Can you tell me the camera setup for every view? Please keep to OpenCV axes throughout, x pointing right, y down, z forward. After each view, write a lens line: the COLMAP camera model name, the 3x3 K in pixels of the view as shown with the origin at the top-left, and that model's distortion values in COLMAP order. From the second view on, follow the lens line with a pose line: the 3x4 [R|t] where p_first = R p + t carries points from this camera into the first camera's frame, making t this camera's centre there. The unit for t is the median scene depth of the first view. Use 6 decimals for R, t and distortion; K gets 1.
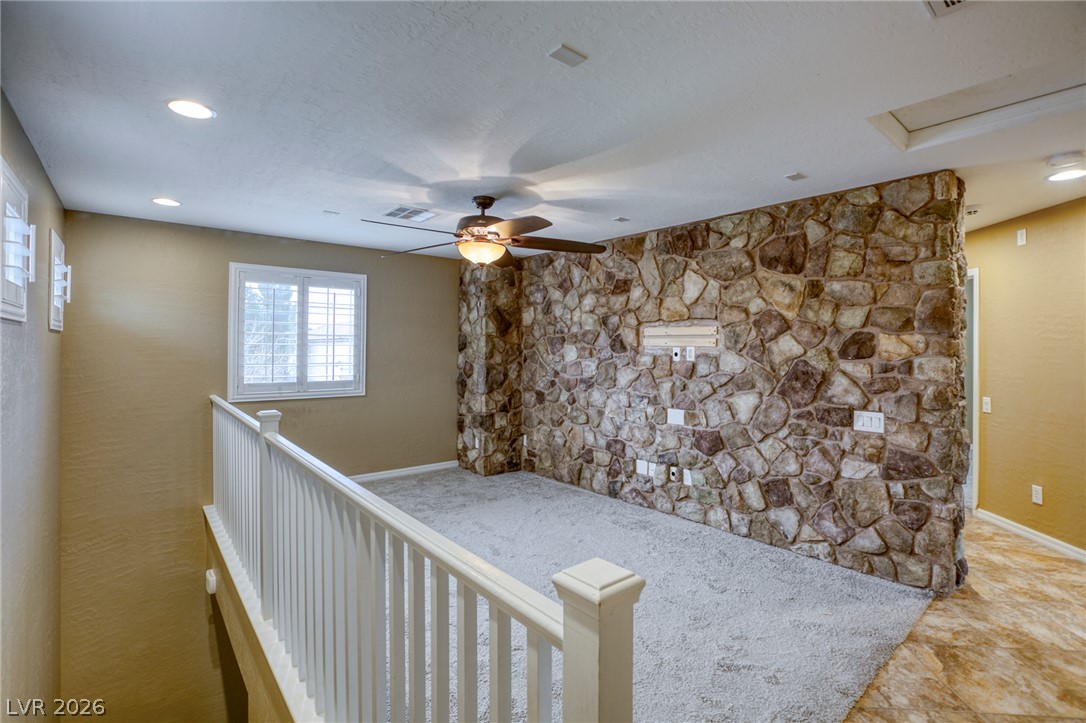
lens RADIAL K [[511.6, 0, 538.8], [0, 511.6, 358.9], [0, 0, 1]] dist [-0.054621, 0.020925]
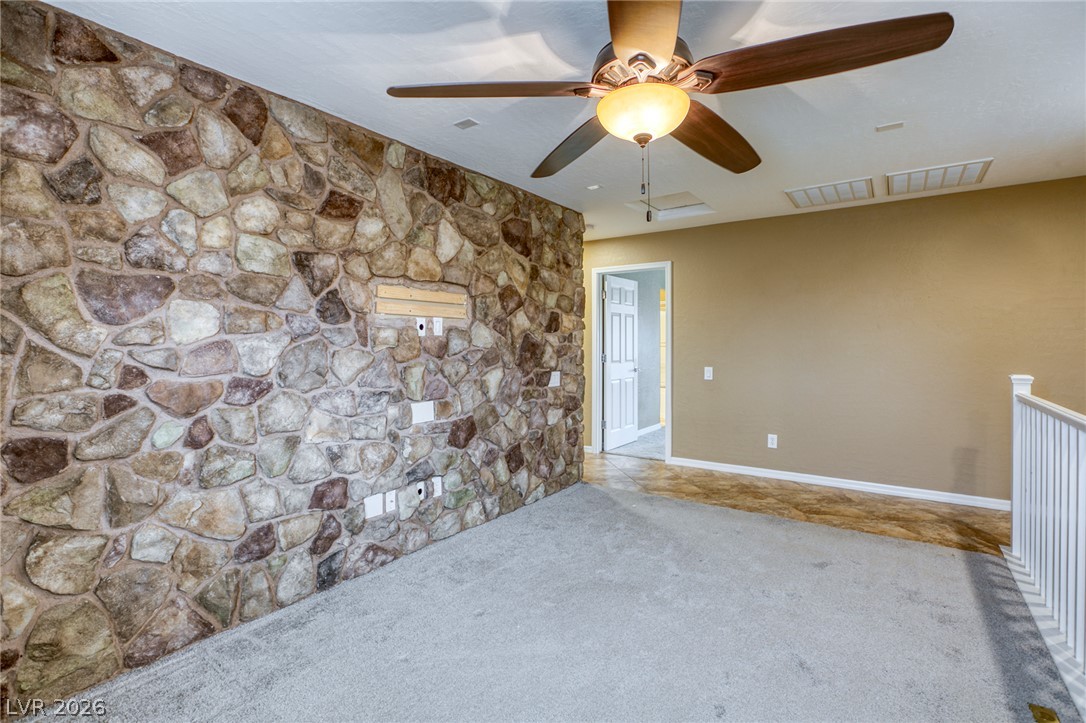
lens RADIAL K [[511.6, 0, 538.8], [0, 511.6, 358.9], [0, 0, 1]] dist [-0.054621, 0.020925]
pose [[-0.256349, -0.022574, 0.966321, -0.490689], [0.034243, 0.998888, 0.032419, 0.018986], [-0.965978, 0.041400, -0.255291, 1.040339]]
